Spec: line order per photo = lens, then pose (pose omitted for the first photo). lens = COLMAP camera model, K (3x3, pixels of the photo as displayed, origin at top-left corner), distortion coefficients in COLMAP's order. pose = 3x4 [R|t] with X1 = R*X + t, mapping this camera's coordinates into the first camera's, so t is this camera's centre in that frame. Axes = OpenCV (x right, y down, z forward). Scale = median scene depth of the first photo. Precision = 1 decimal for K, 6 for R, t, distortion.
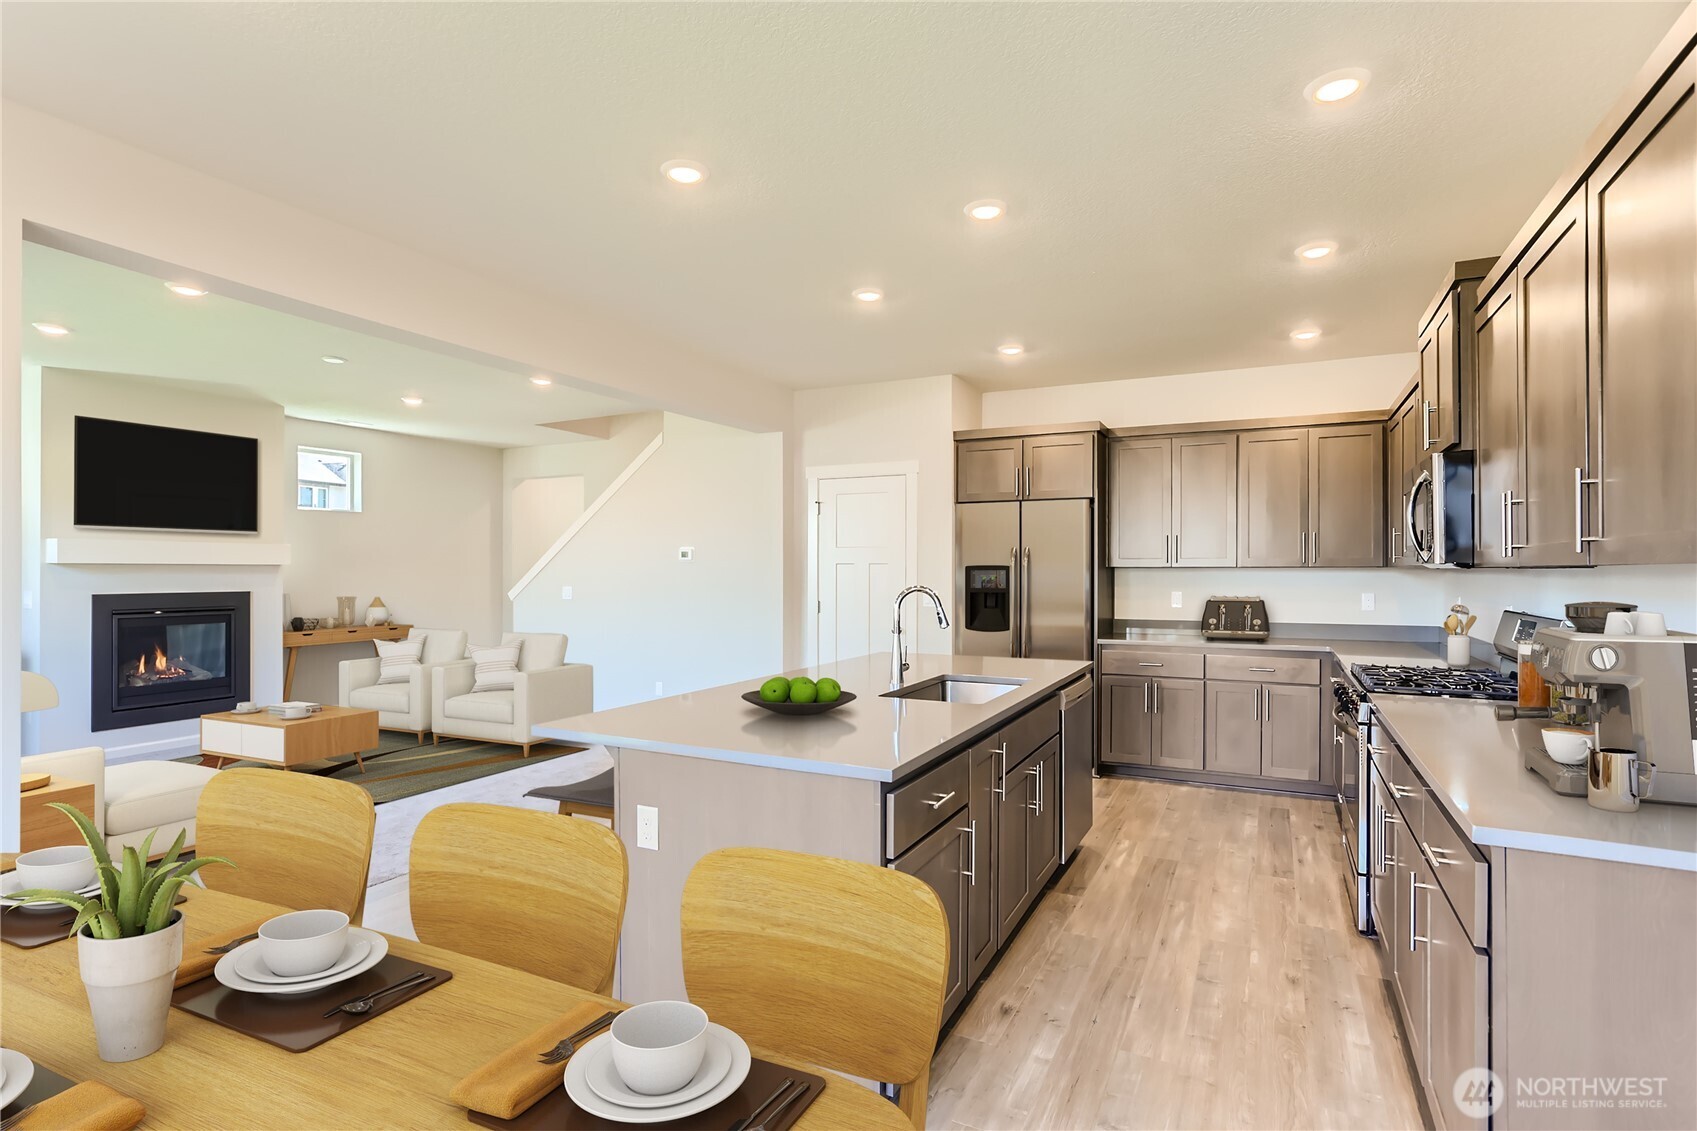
lens RADIAL K [[866.9, 0, 850.6], [0, 866.9, 579.4], [0, 0, 1]] dist [0.000093, 0.000048]
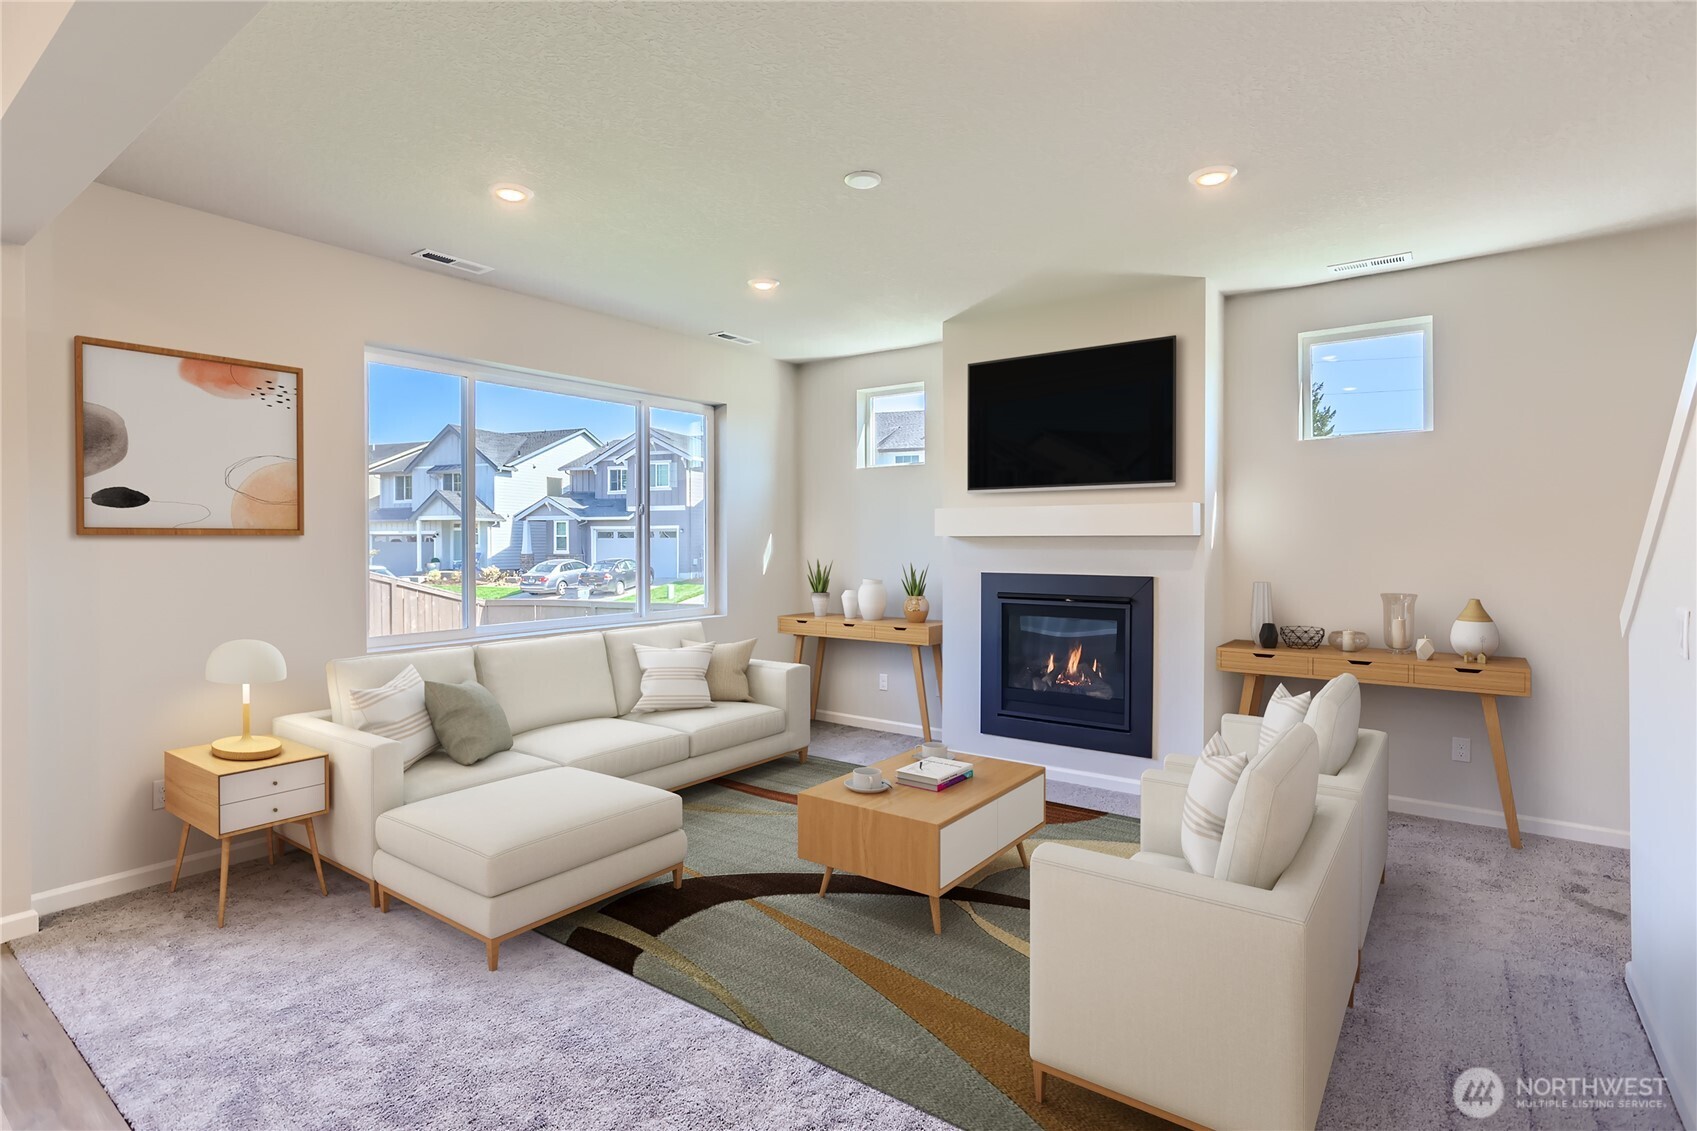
lens RADIAL K [[842.5, 0, 844.0], [0, 842.5, 546.8], [0, 0, 1]] dist [0.000787, 0.000184]
pose [[-0.182297, 0.008266, -0.983209, -0.046441], [-0.005331, 0.999942, 0.009395, -0.012120], [0.983229, 0.006954, -0.182242, 0.916450]]
